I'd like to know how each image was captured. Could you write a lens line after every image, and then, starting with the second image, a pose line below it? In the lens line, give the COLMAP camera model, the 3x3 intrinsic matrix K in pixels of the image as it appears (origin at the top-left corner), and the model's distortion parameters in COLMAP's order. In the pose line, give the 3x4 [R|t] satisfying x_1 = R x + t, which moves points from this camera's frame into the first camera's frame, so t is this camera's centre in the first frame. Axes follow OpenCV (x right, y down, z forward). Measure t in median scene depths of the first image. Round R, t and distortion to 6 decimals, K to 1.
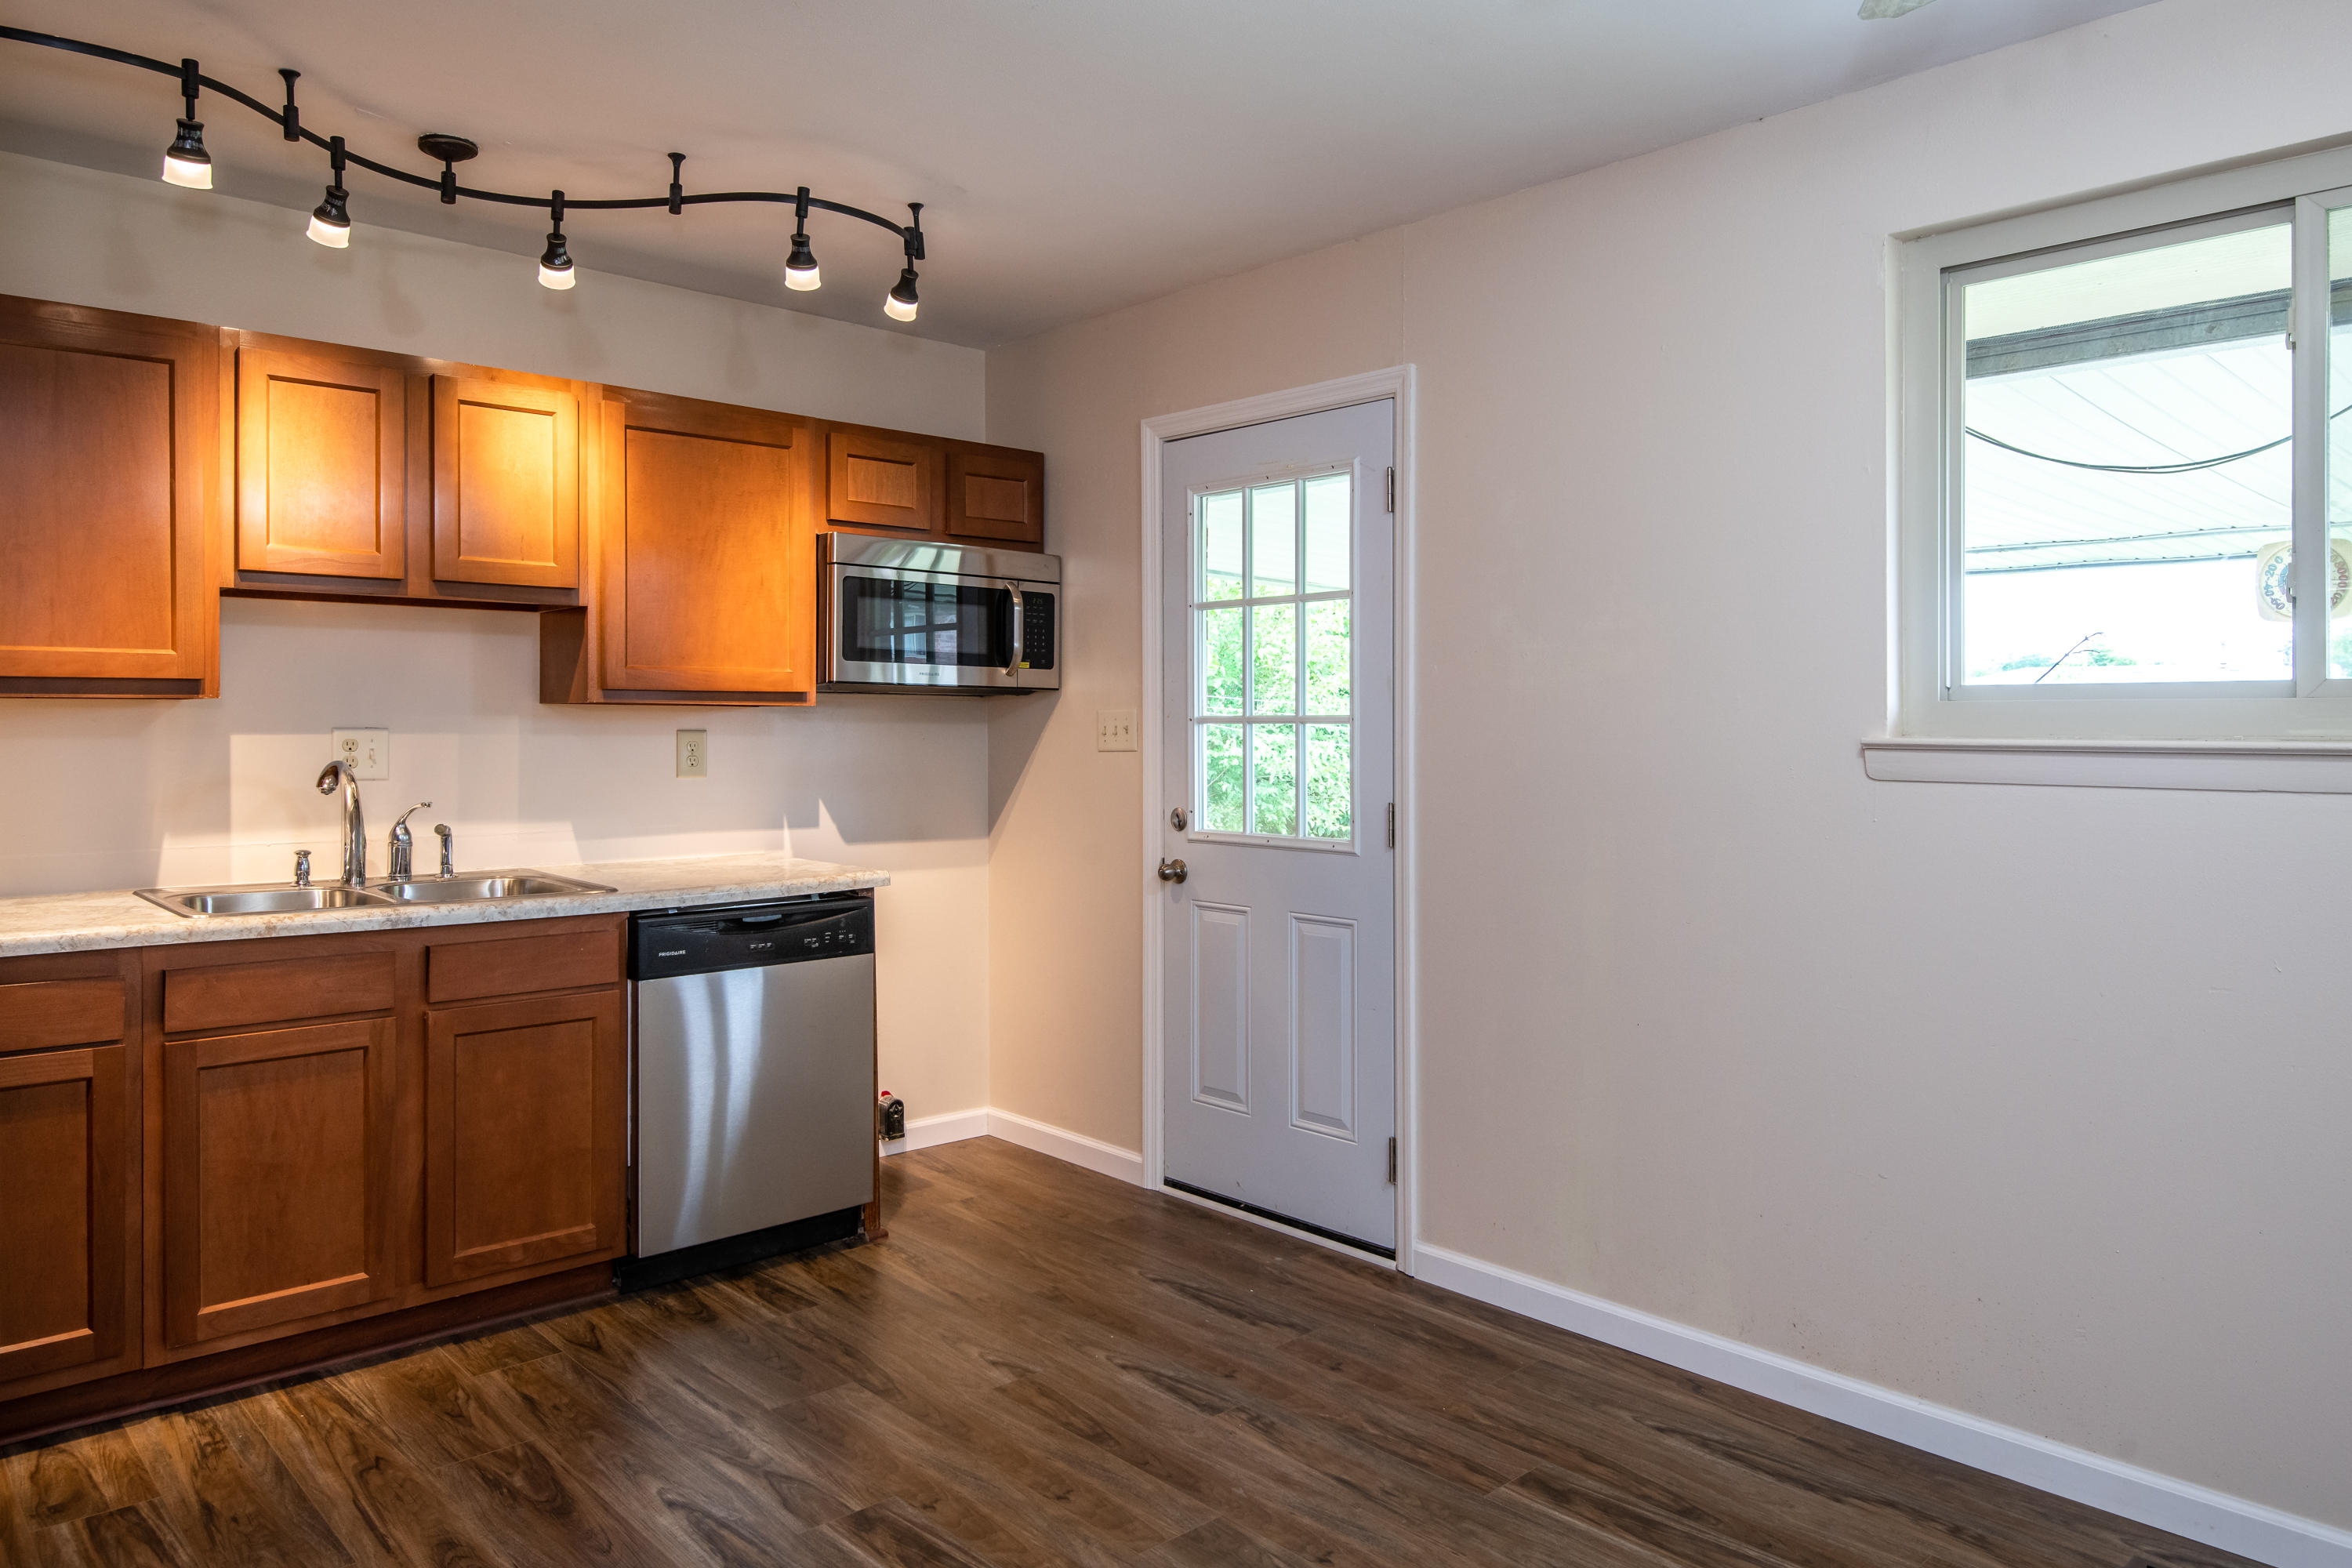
lens RADIAL K [[1529.9, 0, 1151.3], [0, 1529.9, 727.4], [0, 0, 1]] dist [-0.000743, -0.020457]
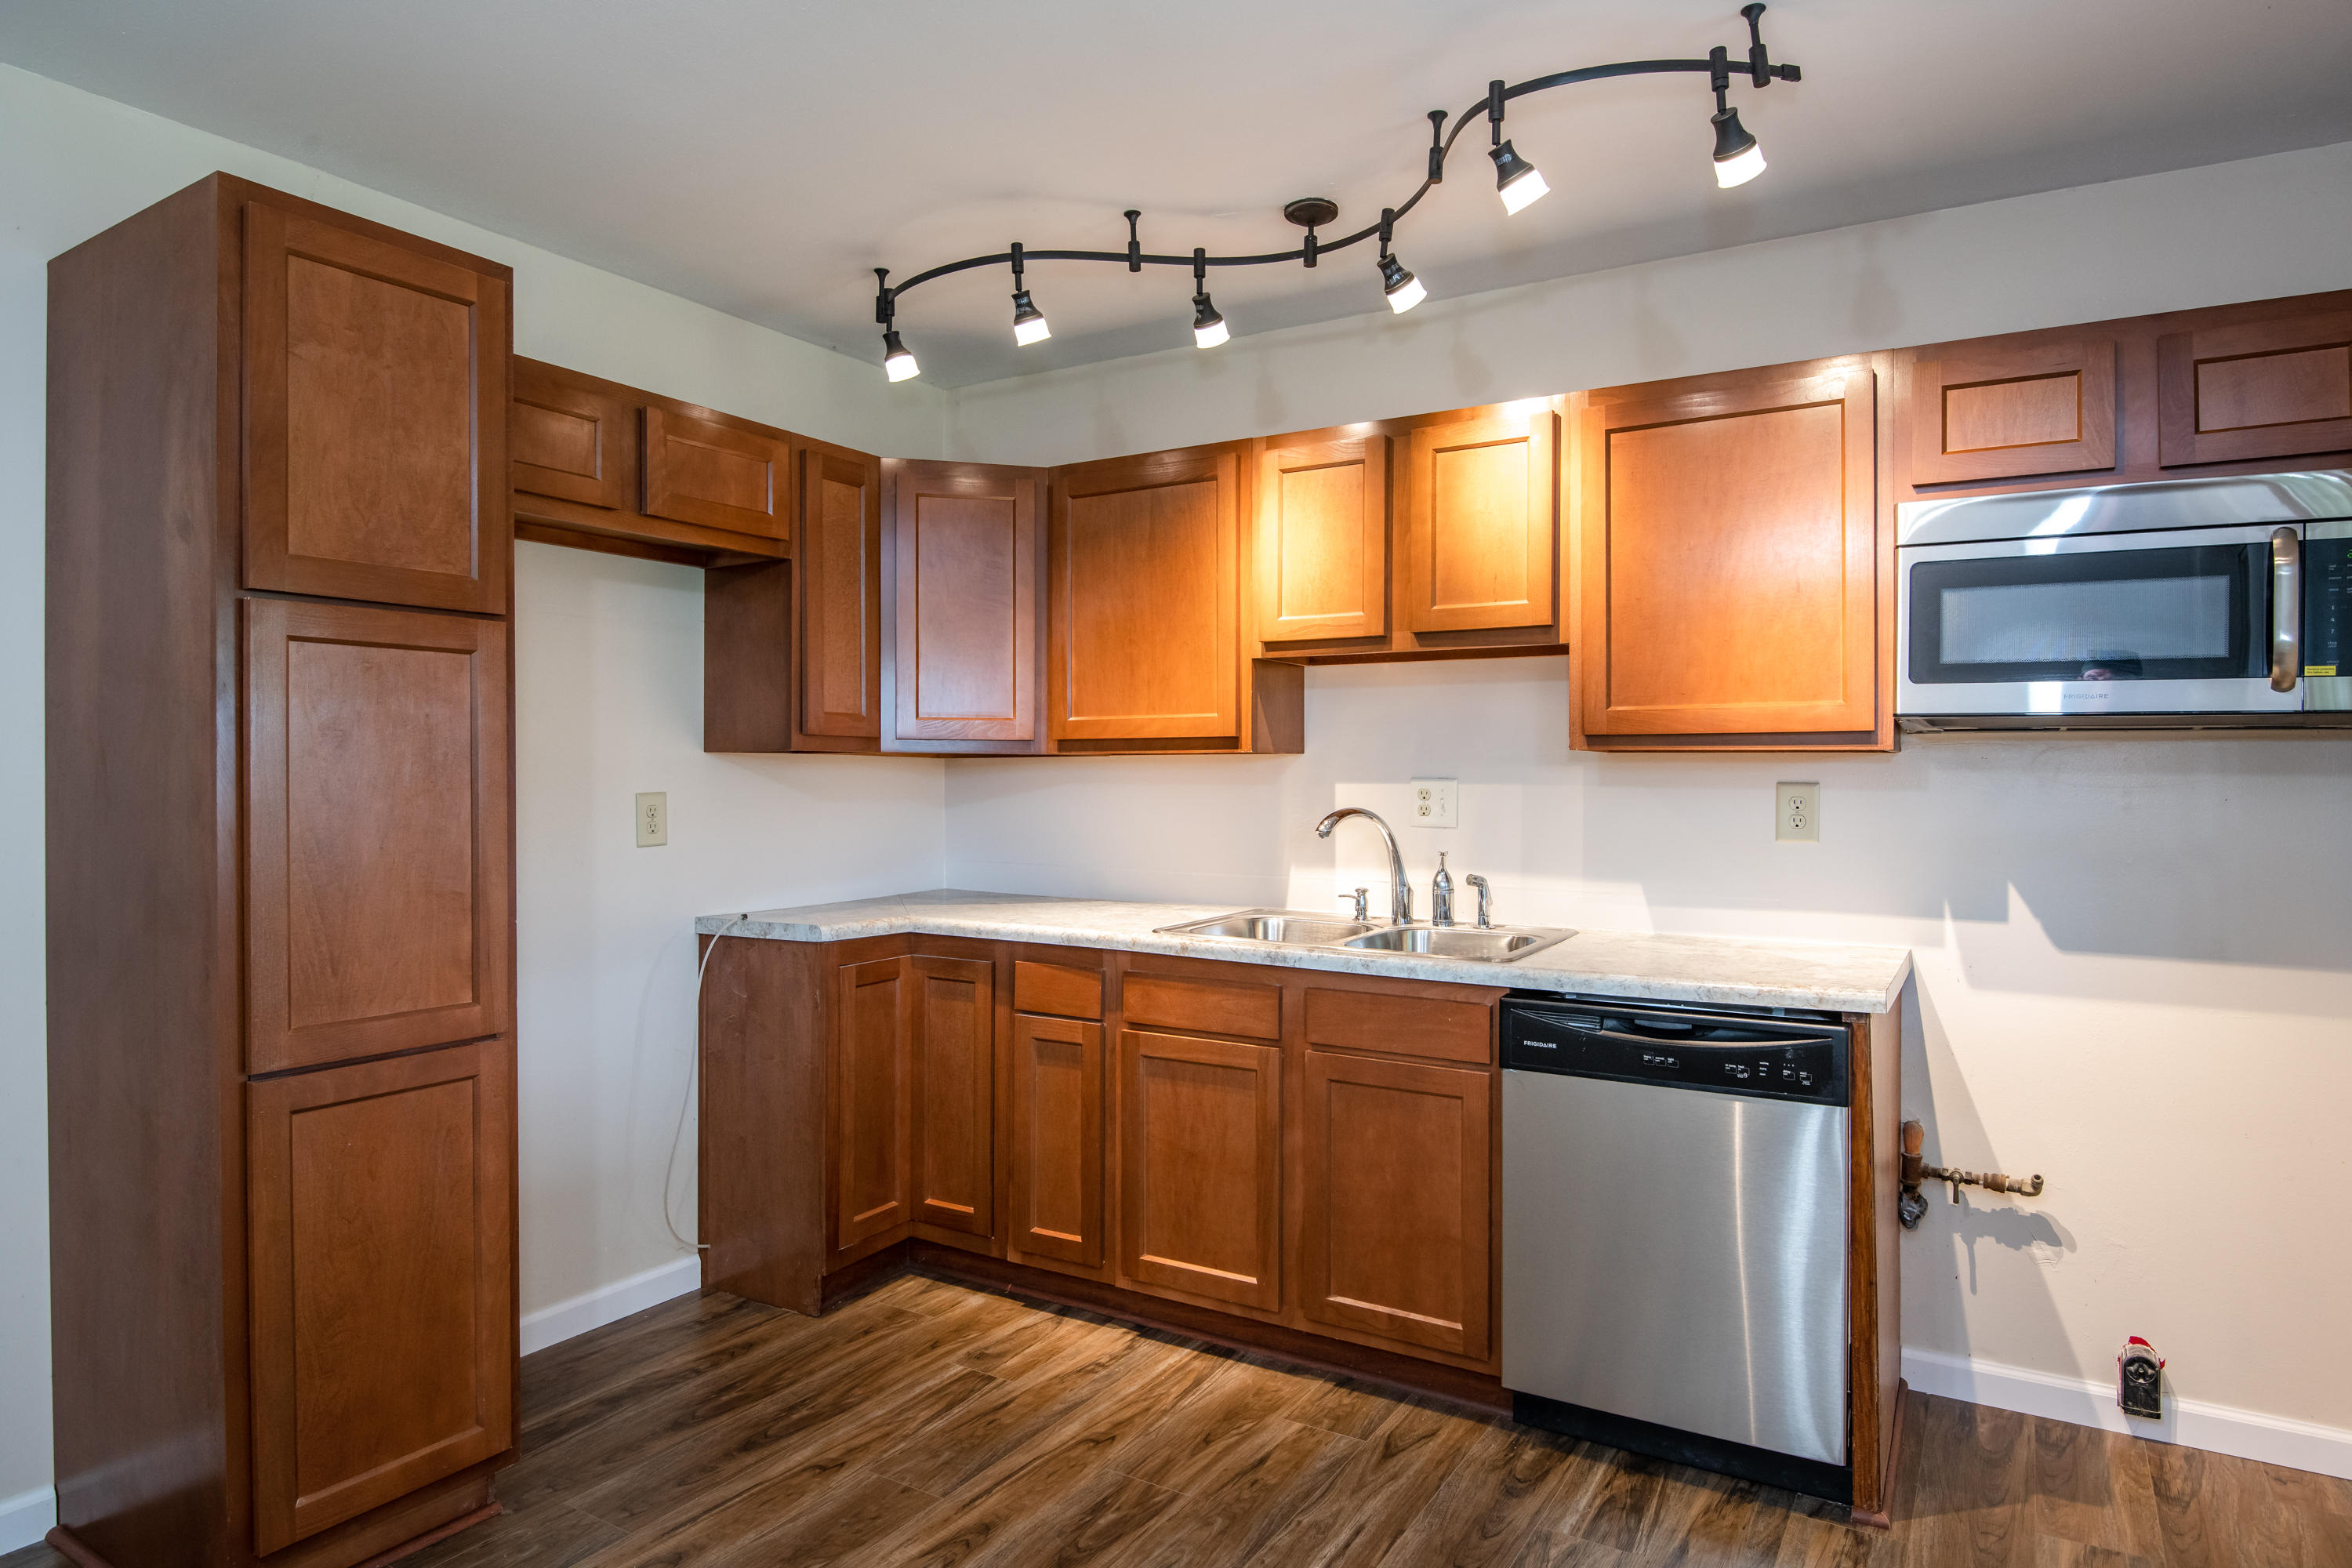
lens RADIAL K [[1354.1, 0, 1182.6], [0, 1354.1, 772.6], [0, 0, 1]] dist [0.007572, -0.025461]
pose [[0.285145, -0.002442, -0.958481, 0.348645], [-0.004545, 0.999982, -0.003899, 0.001083], [0.958474, 0.005468, 0.285128, 0.593221]]
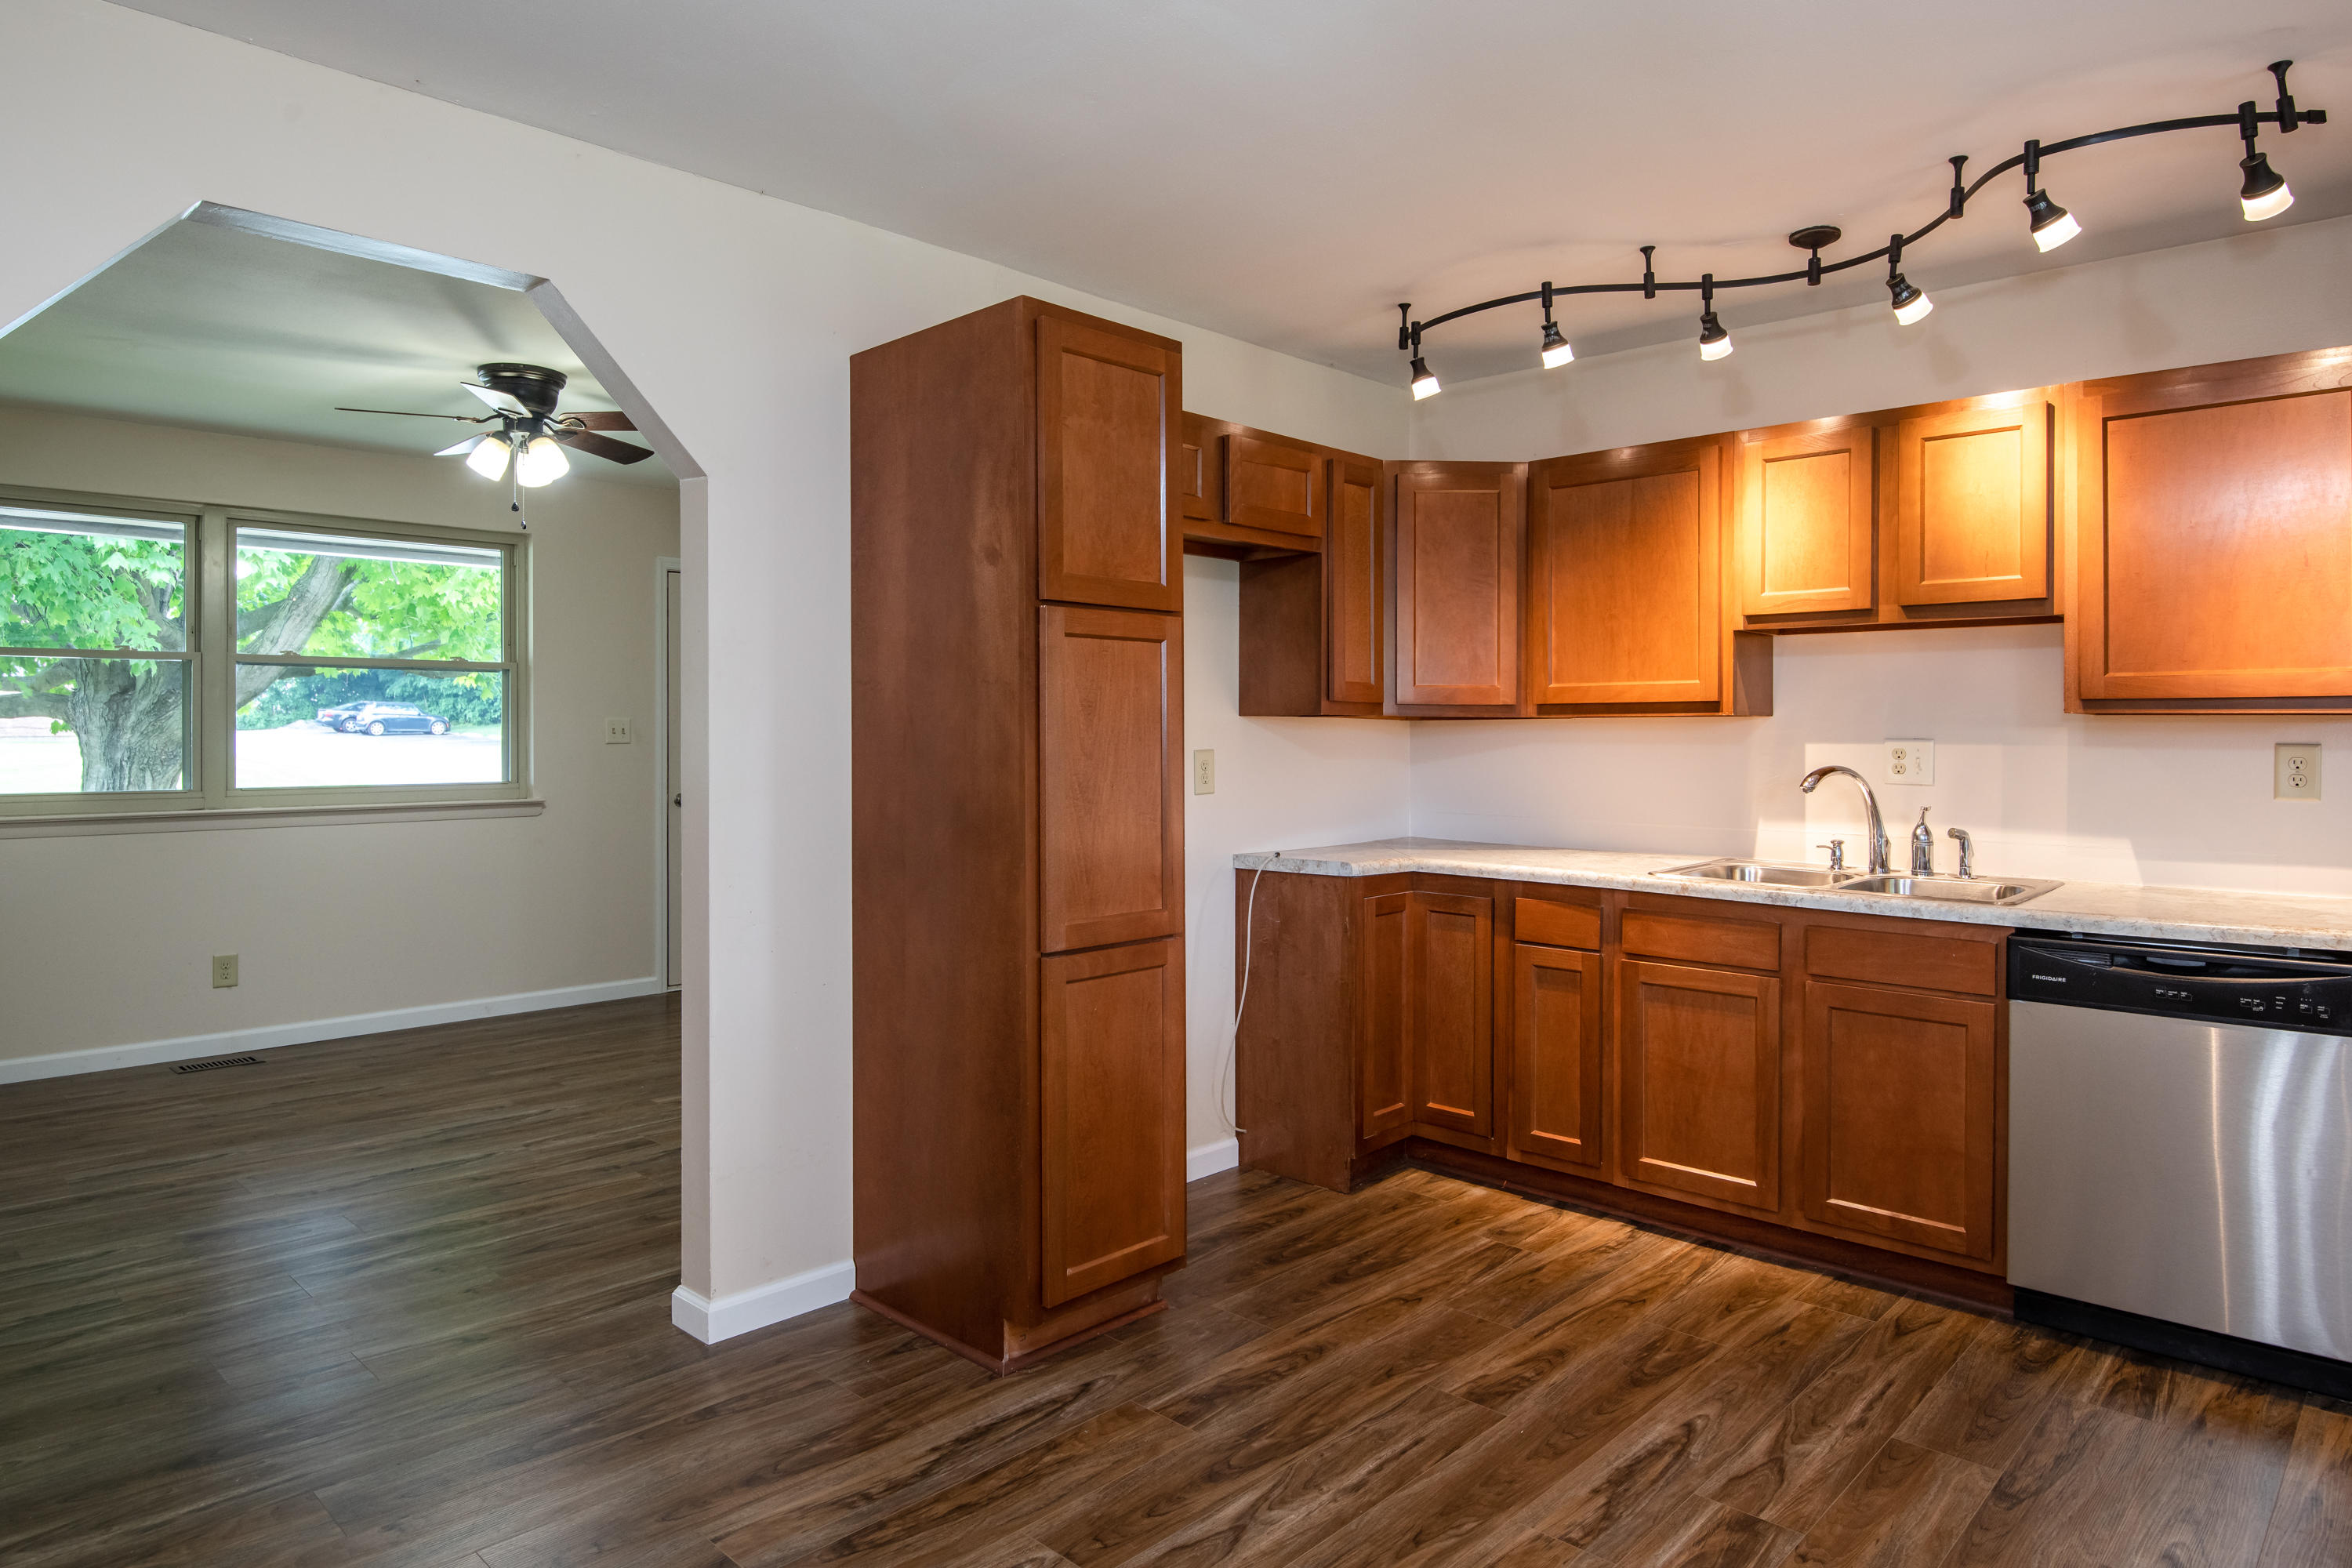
lens RADIAL K [[1381.7, 0, 1177.8], [0, 1381.7, 733.7], [0, 0, 1]] dist [0.001866, -0.023858]
pose [[0.072460, -0.001308, -0.997370, 0.492478], [-0.006109, 0.999980, -0.001755, 0.001896], [0.997353, 0.006220, 0.072450, 0.400308]]
